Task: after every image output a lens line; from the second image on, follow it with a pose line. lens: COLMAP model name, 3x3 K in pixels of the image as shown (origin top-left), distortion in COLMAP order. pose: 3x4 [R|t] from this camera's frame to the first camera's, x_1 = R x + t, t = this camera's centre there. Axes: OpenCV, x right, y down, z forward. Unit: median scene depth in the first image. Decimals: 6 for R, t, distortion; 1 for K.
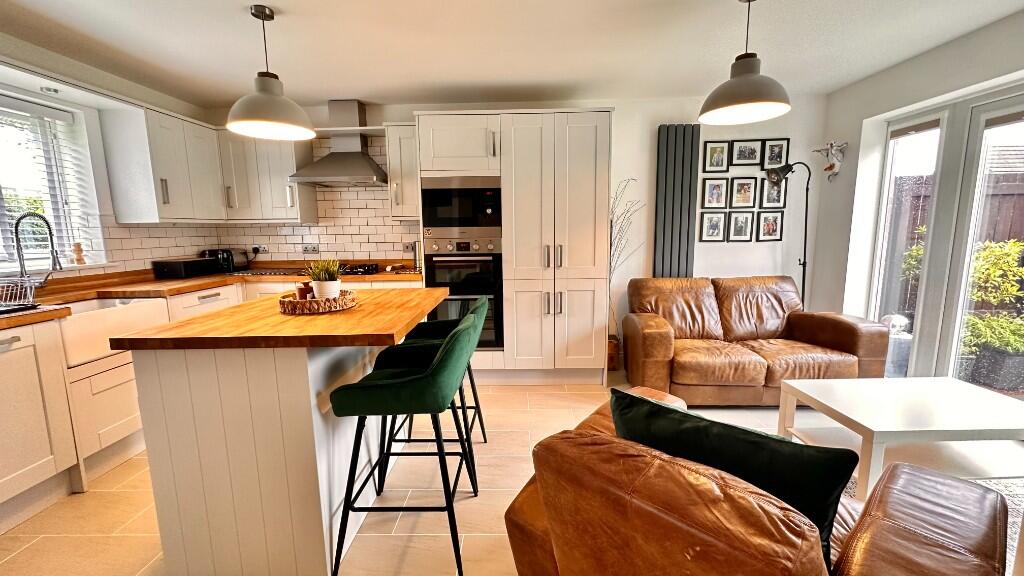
lens RADIAL K [[410.3, 0, 511.3], [0, 410.3, 288.0], [0, 0, 1]] dist [-0.002236, 0.000173]
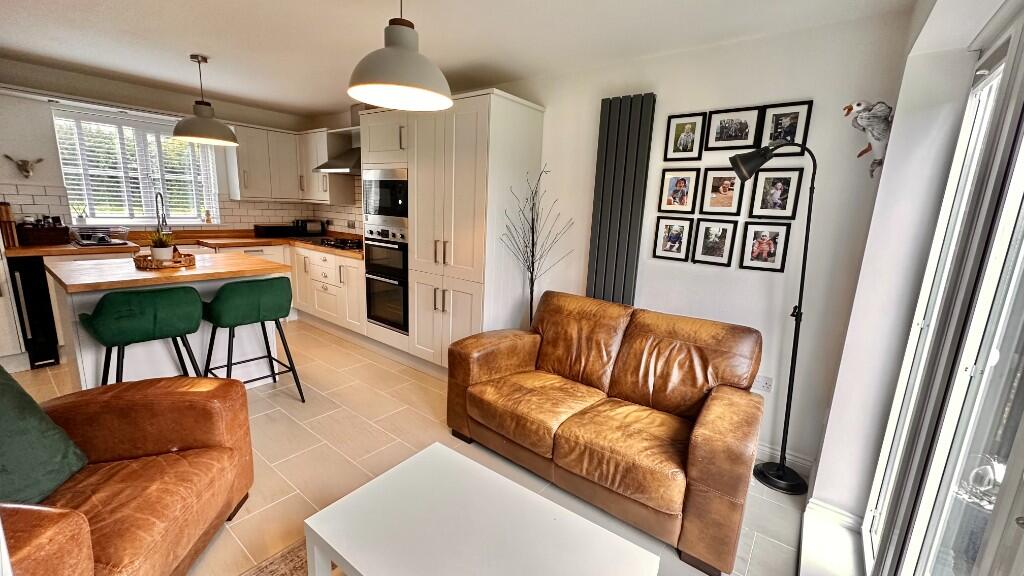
lens RADIAL K [[410.3, 0, 510.4], [0, 410.3, 287.5], [0, 0, 1]] dist [-0.002236, 0.000173]
pose [[0.798444, 0.167760, -0.578224, 0.705312], [-0.142076, 0.985773, 0.089815, -0.091567], [0.585065, 0.010440, 0.810919, 0.270497]]
